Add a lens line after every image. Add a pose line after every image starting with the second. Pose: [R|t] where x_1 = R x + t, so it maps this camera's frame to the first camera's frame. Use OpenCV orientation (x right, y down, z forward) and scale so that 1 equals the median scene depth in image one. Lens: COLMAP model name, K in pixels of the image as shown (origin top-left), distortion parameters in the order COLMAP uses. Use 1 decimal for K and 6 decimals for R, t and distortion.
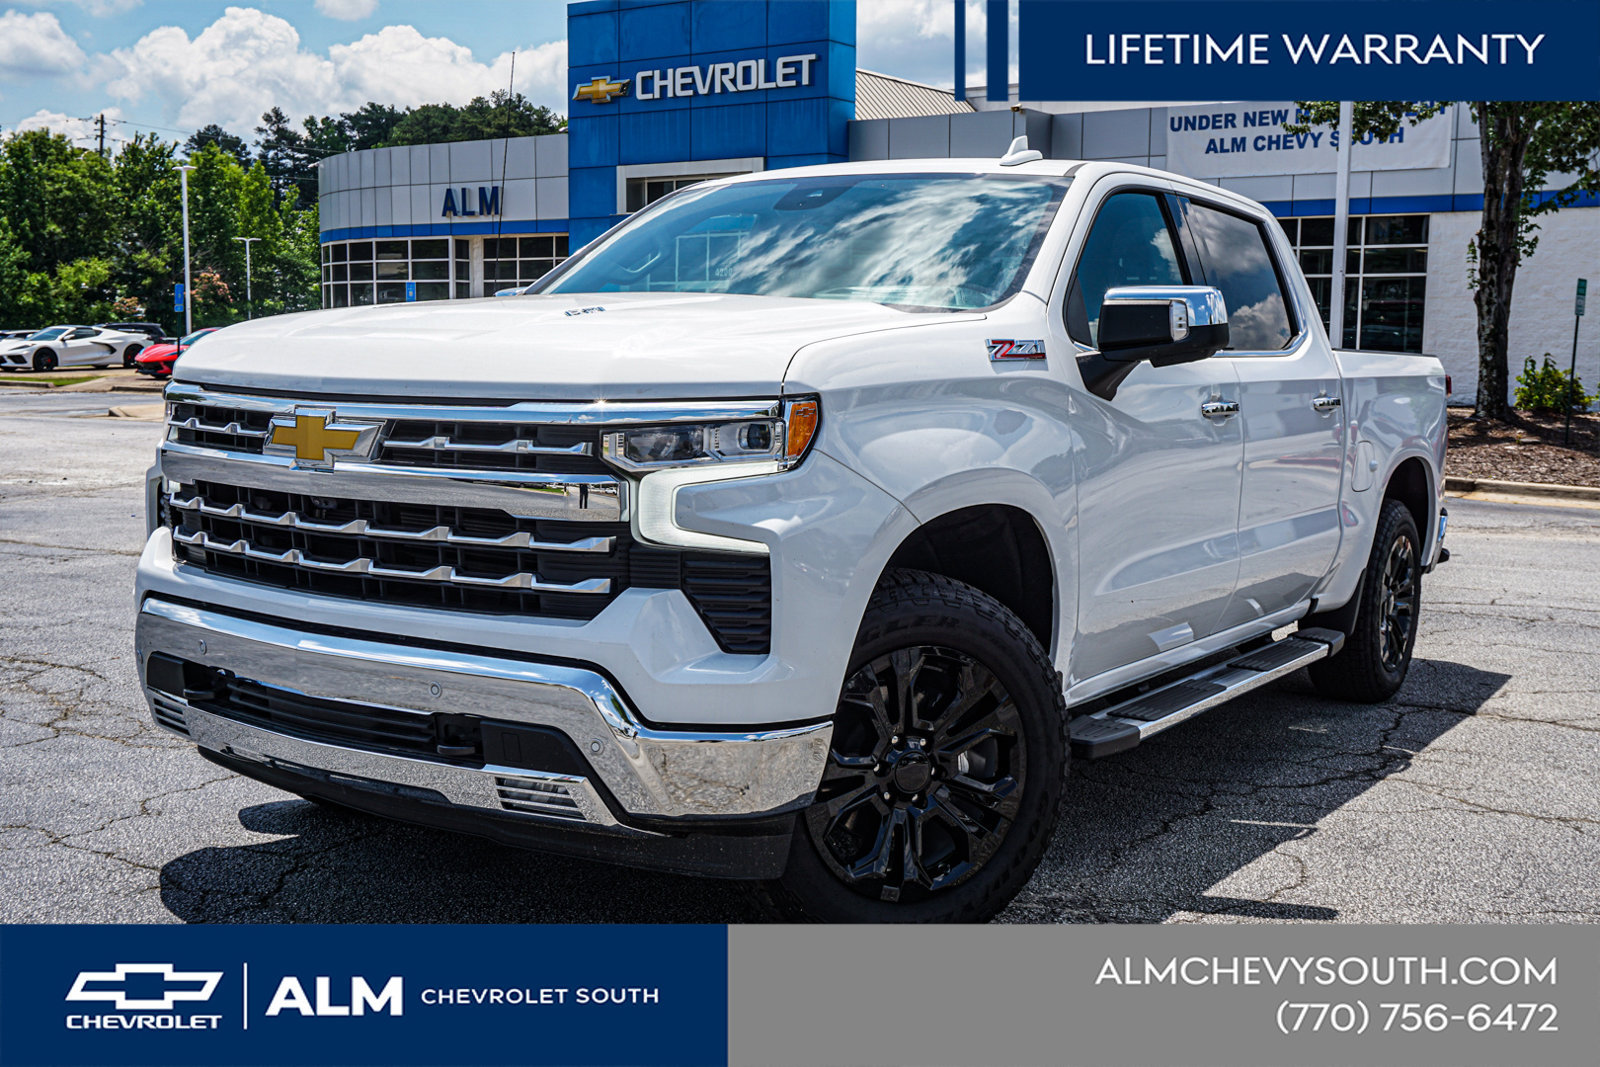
lens RADIAL K [[1798.1, 0, 761.6], [0, 1798.1, 528.7], [0, 0, 1]] dist [-0.027526, 0.189229]
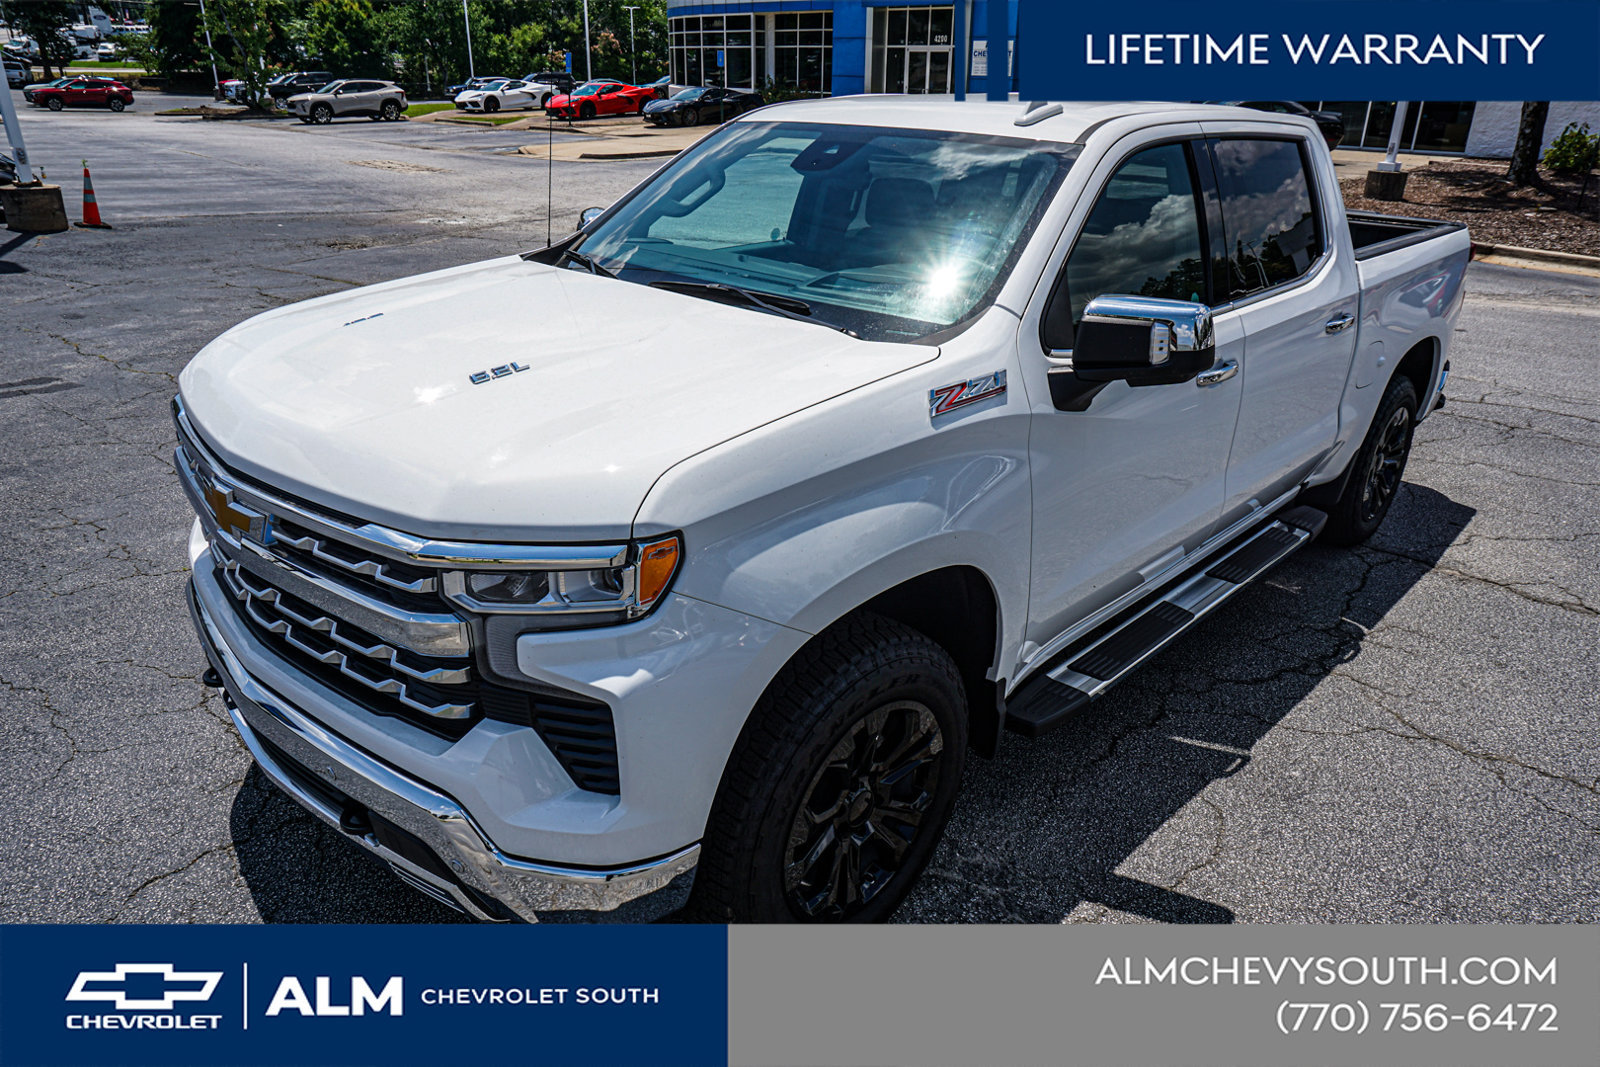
lens RADIAL K [[1086.5, 0, 776.5], [0, 1086.5, 533.0], [0, 0, 1]] dist [-0.000926, -0.000617]
pose [[0.982441, 0.074563, -0.171027, 0.026253], [-0.018872, 0.951684, 0.306499, -0.036466], [0.185618, -0.297890, 0.936380, 0.074577]]
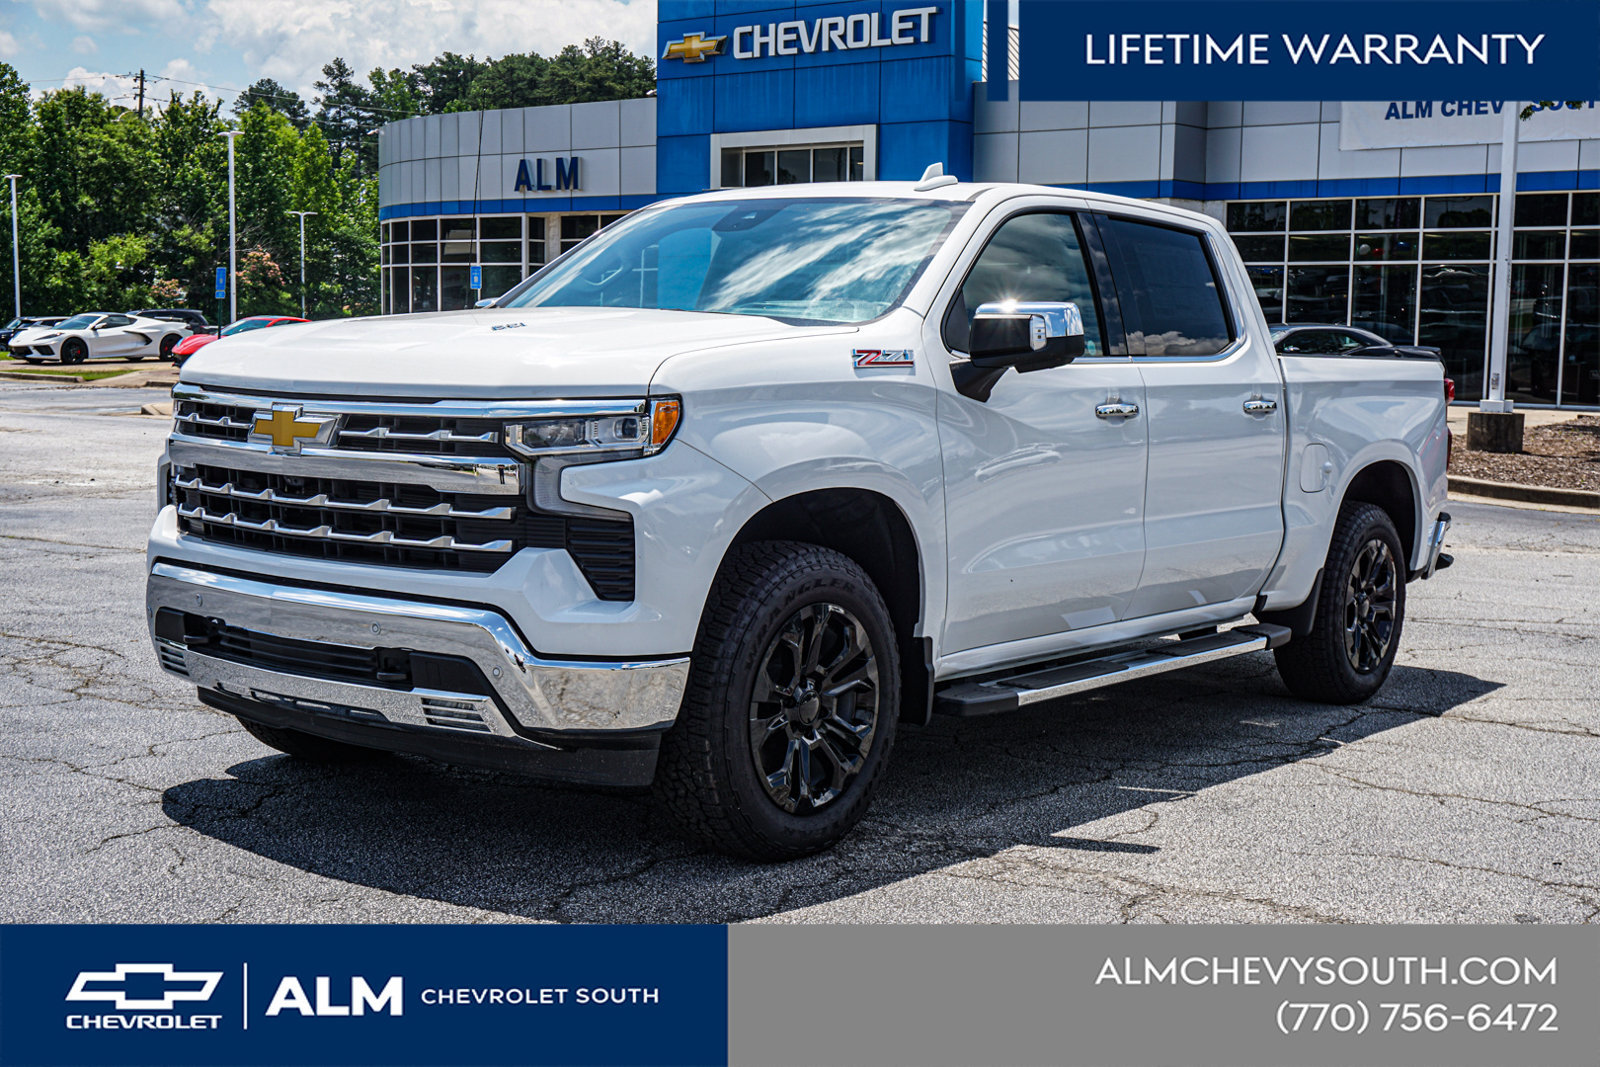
lens RADIAL K [[2218.7, 0, 759.8], [0, 2218.7, 539.0], [0, 0, 1]] dist [0.030190, -0.012350]
pose [[0.996812, 0.012242, -0.078840, 0.031848], [-0.013017, 0.999872, -0.009322, 0.005850], [0.078716, 0.010319, 0.996844, -0.079869]]
